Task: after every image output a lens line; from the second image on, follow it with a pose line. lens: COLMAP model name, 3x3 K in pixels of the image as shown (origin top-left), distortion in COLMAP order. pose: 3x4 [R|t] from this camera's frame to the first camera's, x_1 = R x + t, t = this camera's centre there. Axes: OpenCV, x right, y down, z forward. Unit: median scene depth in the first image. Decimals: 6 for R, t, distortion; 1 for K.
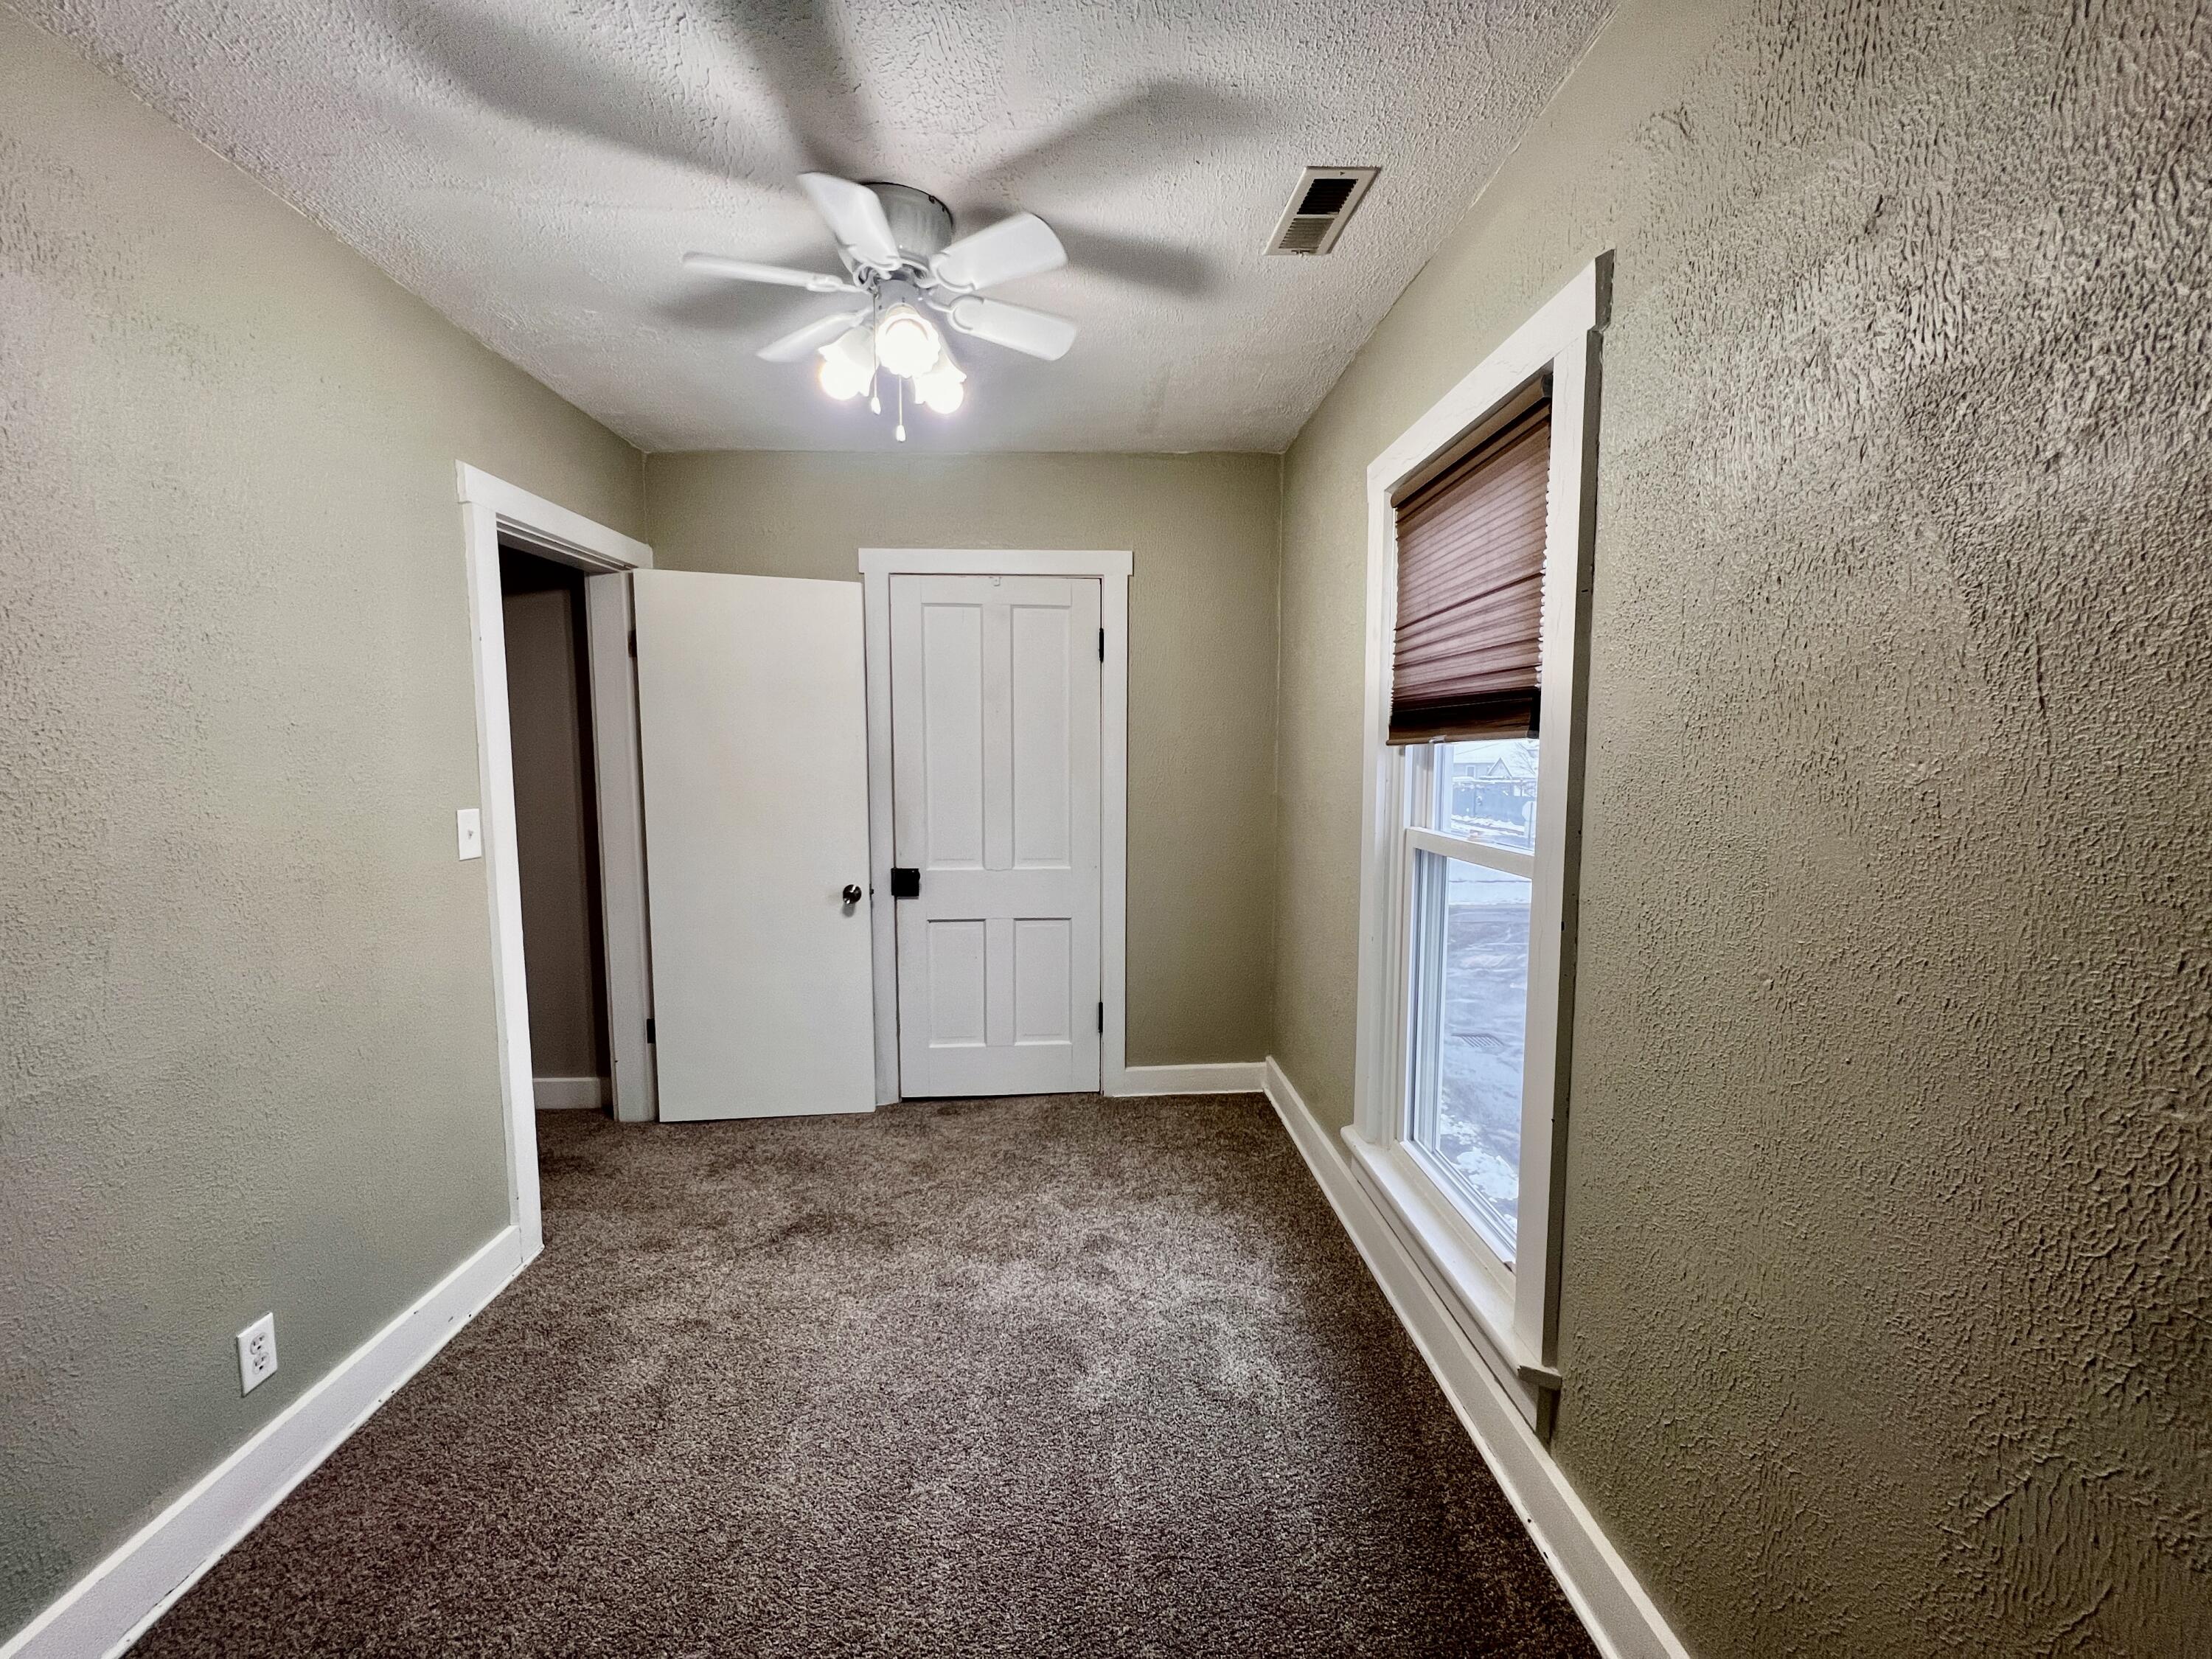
lens RADIAL K [[881.7, 0, 1106.5], [0, 881.7, 829.9], [0, 0, 1]] dist [-0.009002, 0.002814]
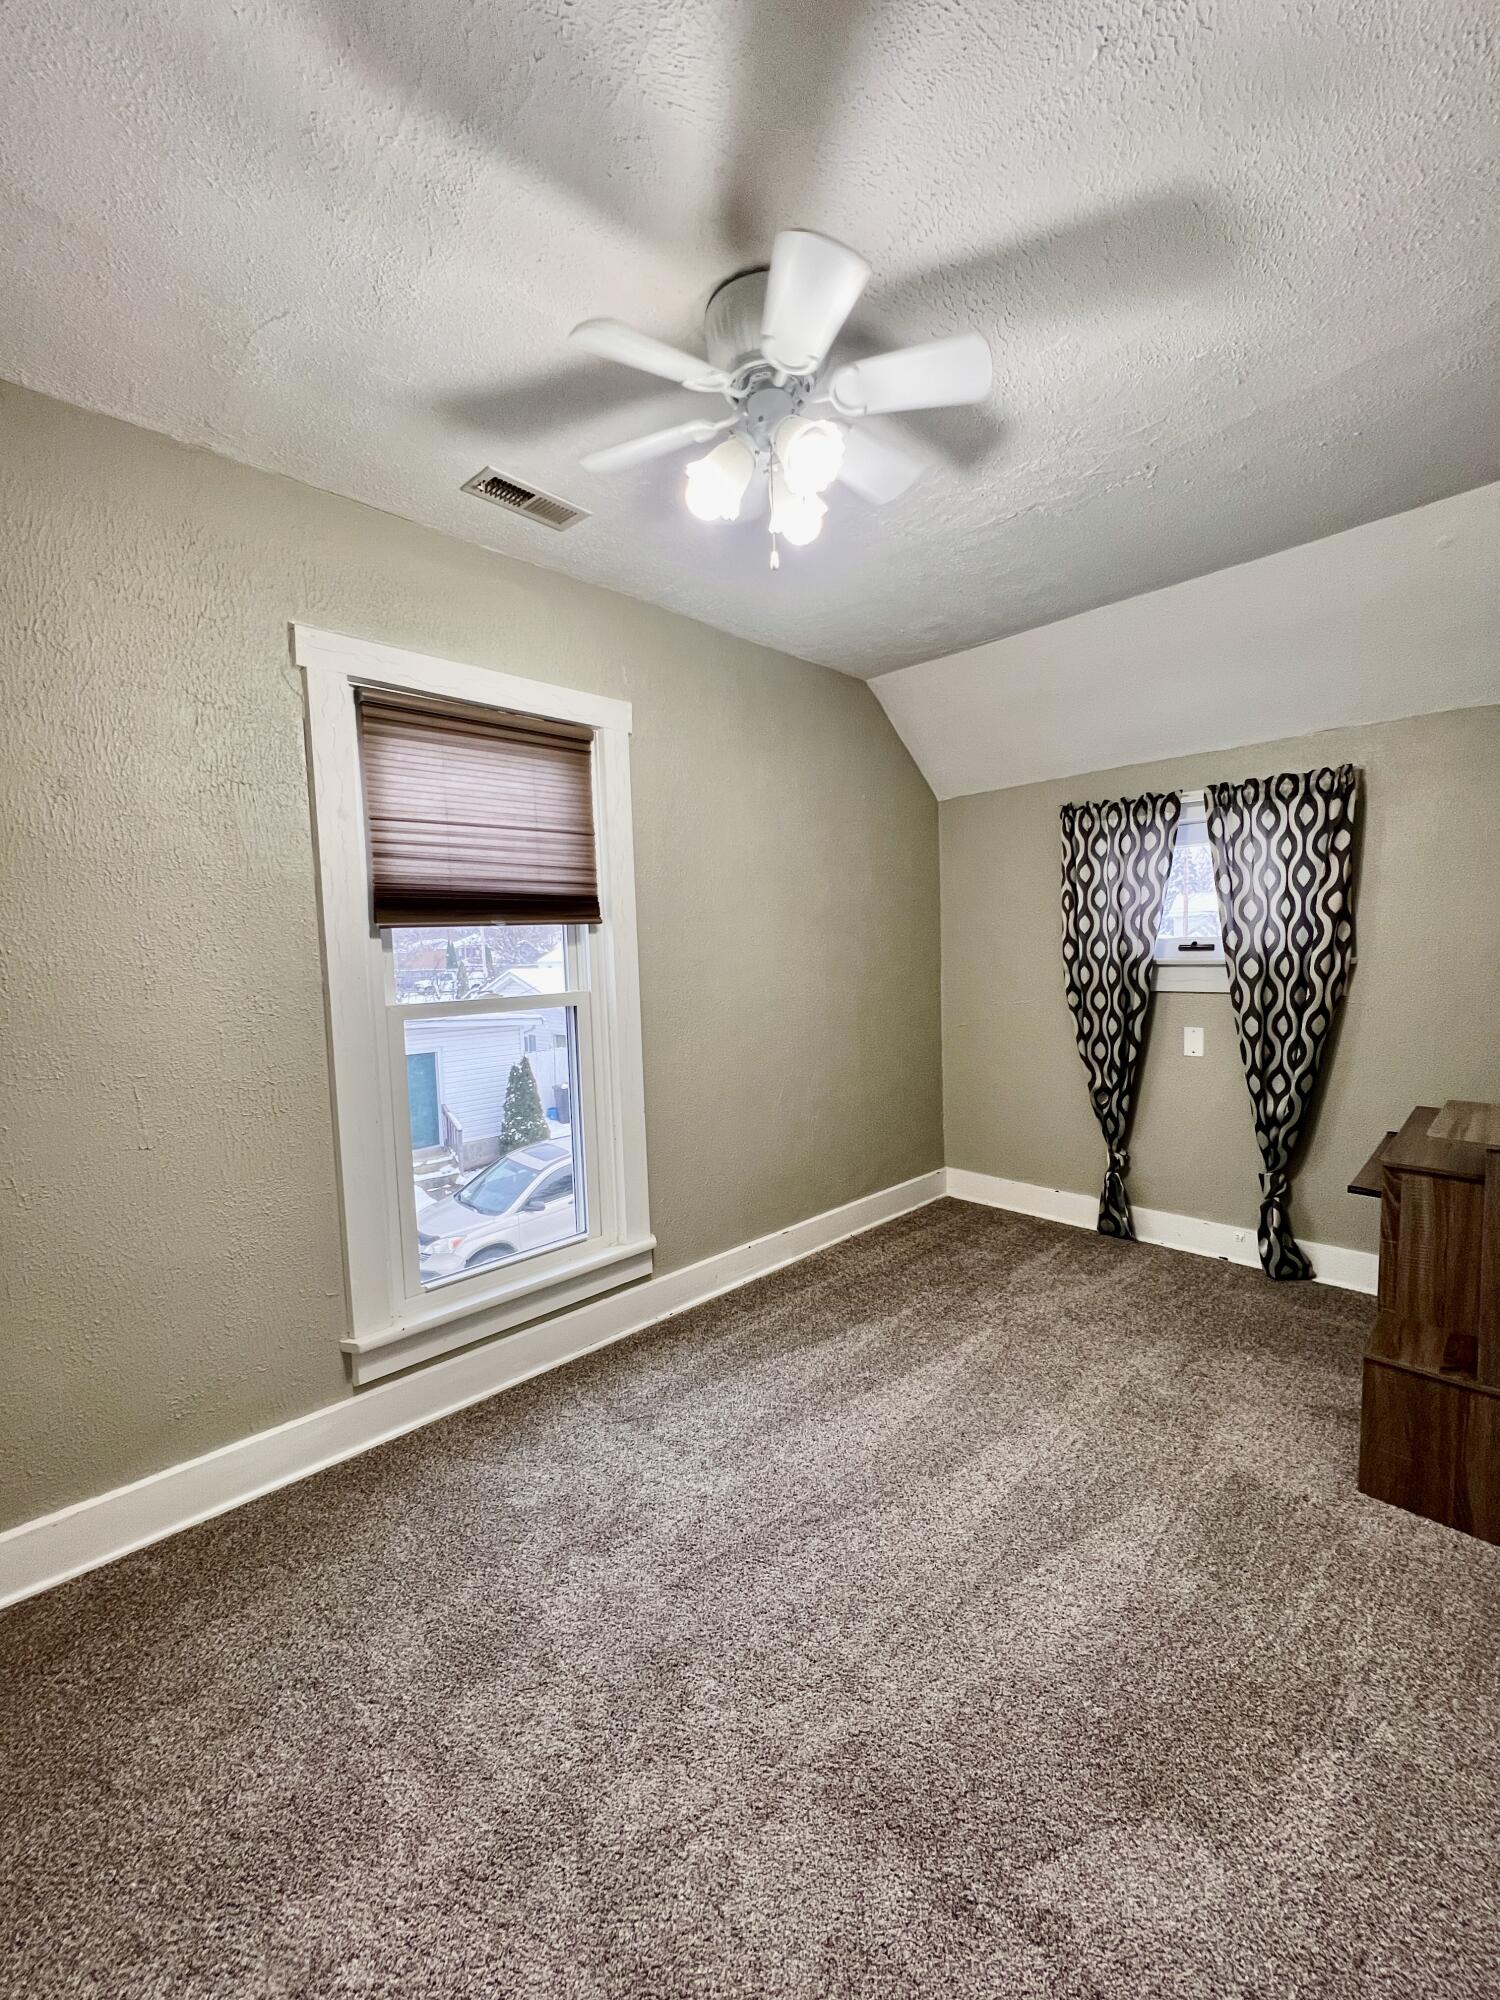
lens RADIAL K [[797.2, 0, 749.7], [0, 797.2, 1002.6], [0, 0, 1]] dist [-0.009002, 0.002814]
pose [[-0.652801, -0.043821, 0.756261, -0.845474], [0.094283, 0.985863, 0.138511, -0.120054], [-0.751640, 0.161723, -0.639440, 1.577051]]
